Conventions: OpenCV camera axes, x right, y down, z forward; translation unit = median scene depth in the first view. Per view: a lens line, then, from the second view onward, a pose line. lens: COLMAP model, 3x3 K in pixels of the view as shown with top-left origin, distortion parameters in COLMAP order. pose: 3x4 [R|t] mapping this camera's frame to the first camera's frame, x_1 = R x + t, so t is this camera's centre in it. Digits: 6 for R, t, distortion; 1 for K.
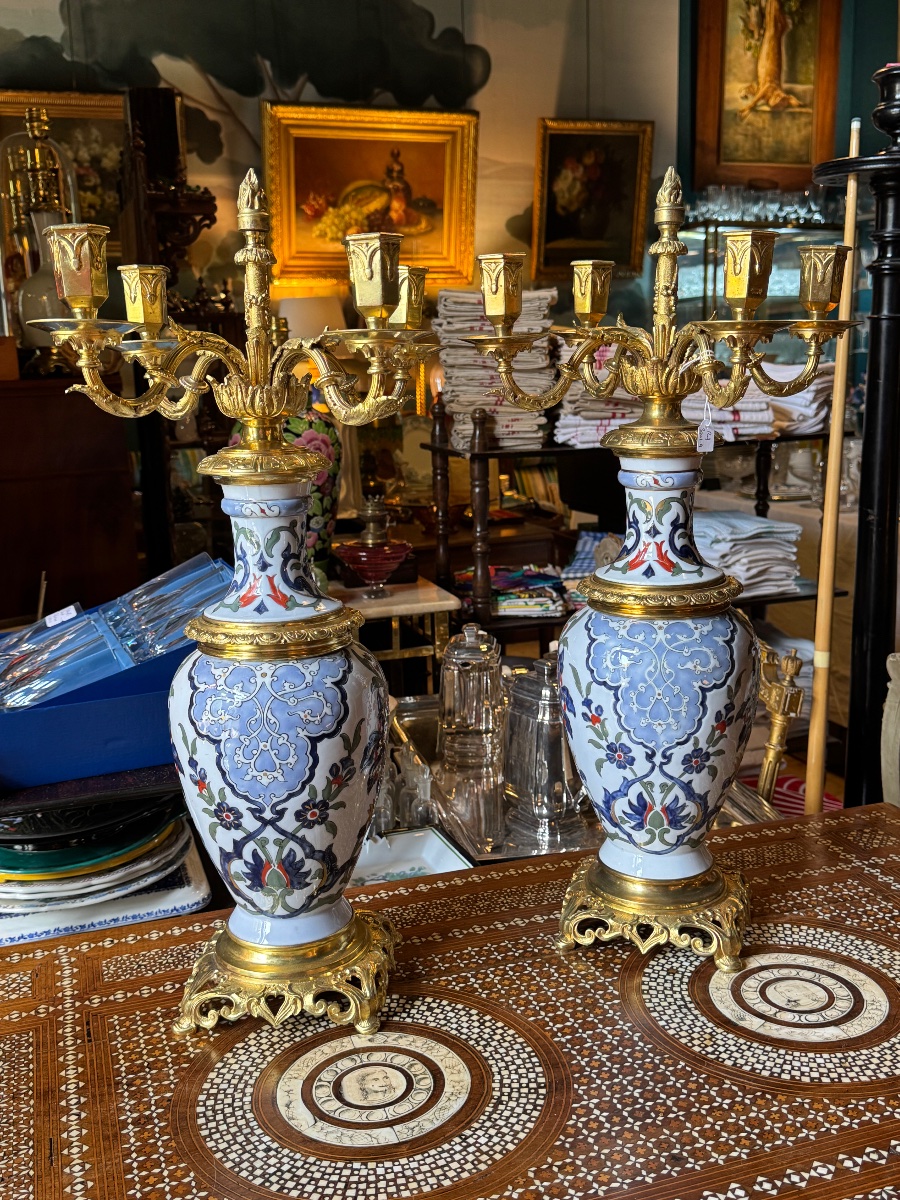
lens RADIAL K [[1221.7, 0, 456.2], [0, 1221.7, 597.1], [0, 0, 1]] dist [0.181174, -0.383790]
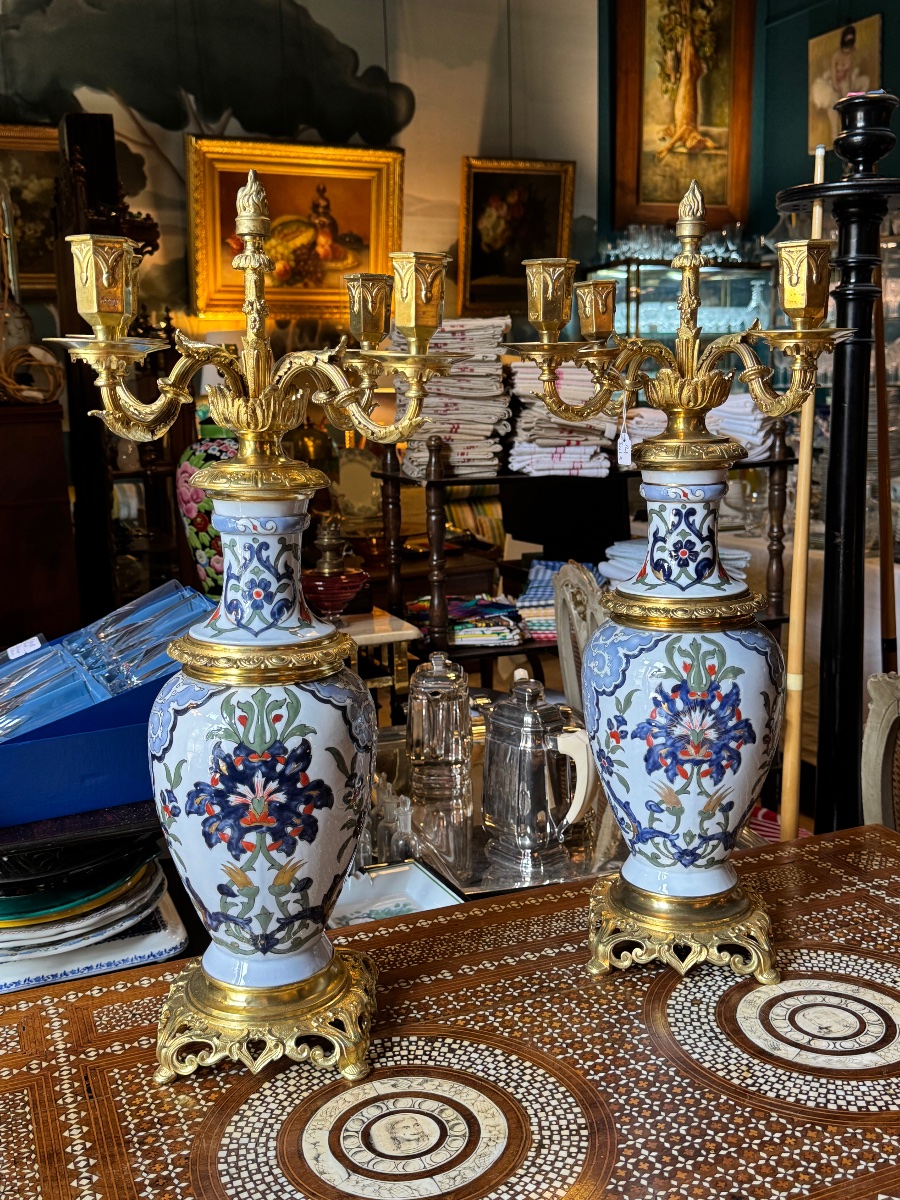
lens RADIAL K [[1221.7, 0, 456.2], [0, 1221.7, 597.1], [0, 0, 1]] dist [0.181174, -0.383790]
pose [[0.997654, -0.011635, 0.067457, -0.080576], [0.013633, 0.999480, -0.029230, 0.013341], [-0.067082, 0.030081, 0.997294, 0.041073]]
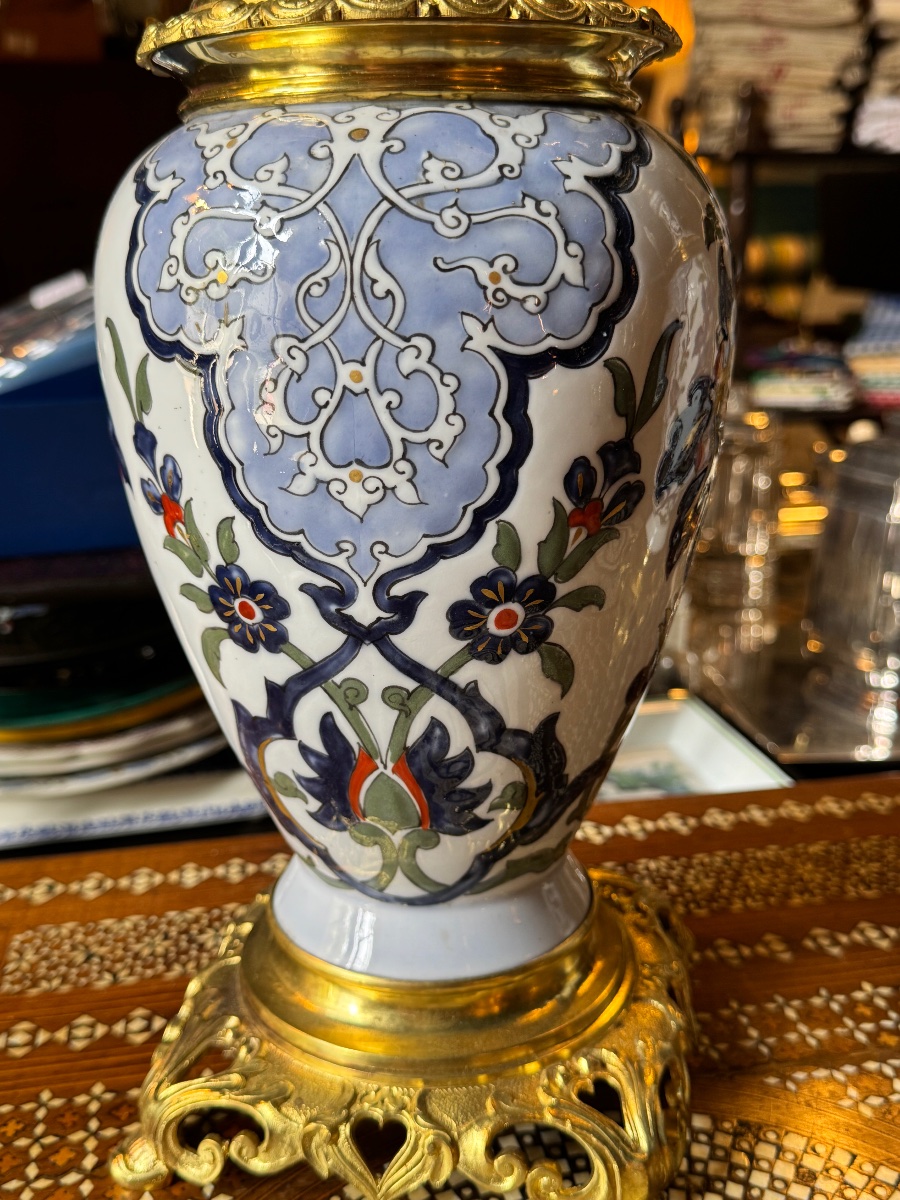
lens RADIAL K [[1267.4, 0, 450.0], [0, 1267.4, 600.0], [0, 0, 1]] dist [0.194351, -0.563363]
pose [[0.989935, 0.049404, -0.132619, -0.085001], [-0.034851, 0.993332, 0.109899, 0.132744], [0.137164, -0.104170, 0.985056, 0.658551]]
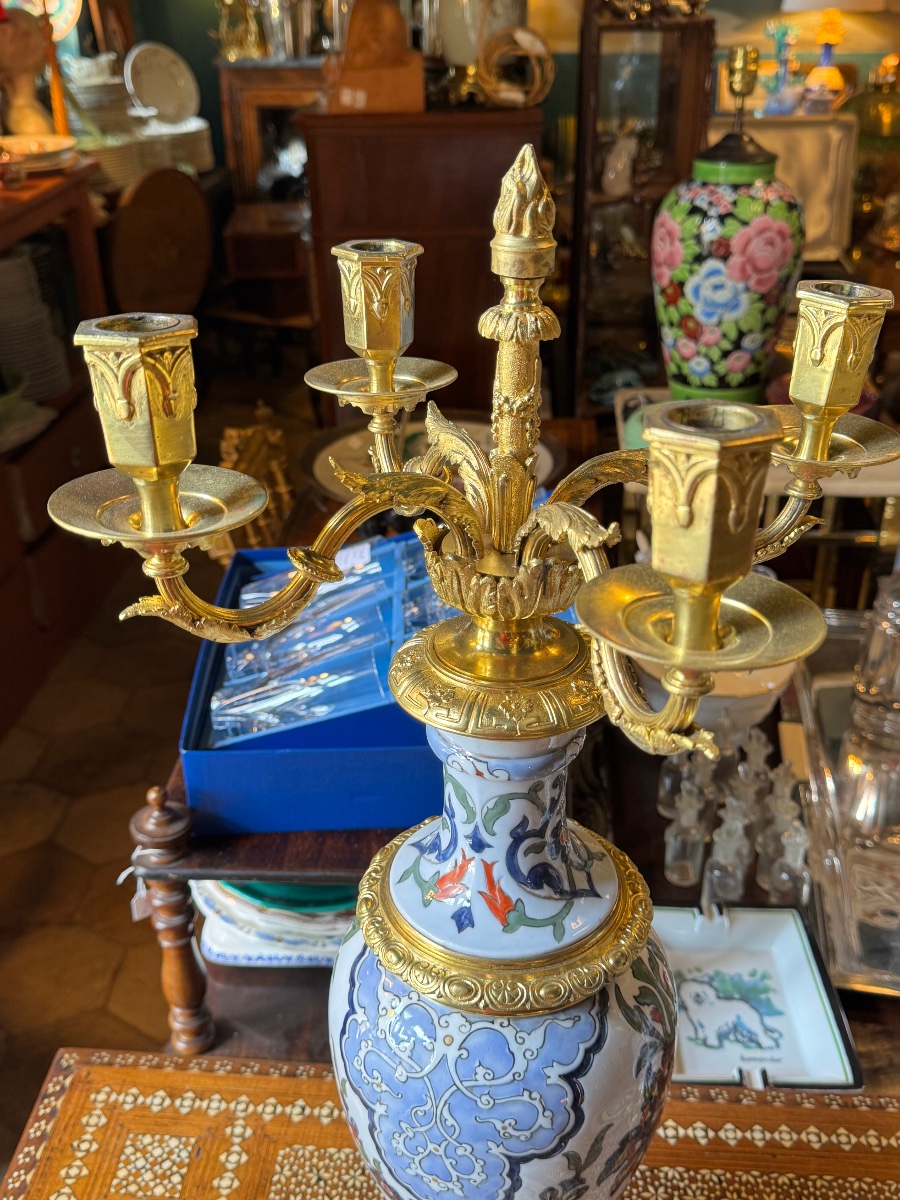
lens RADIAL K [[1242.0, 0, 450.0], [0, 1242.0, 600.0], [0, 0, 1]] dist [0.181948, -0.495070]
pose [[0.923901, 0.193483, -0.330108, 0.004040], [-0.093551, 0.950771, 0.295436, -0.305066], [0.371019, -0.242072, 0.896519, 0.482420]]
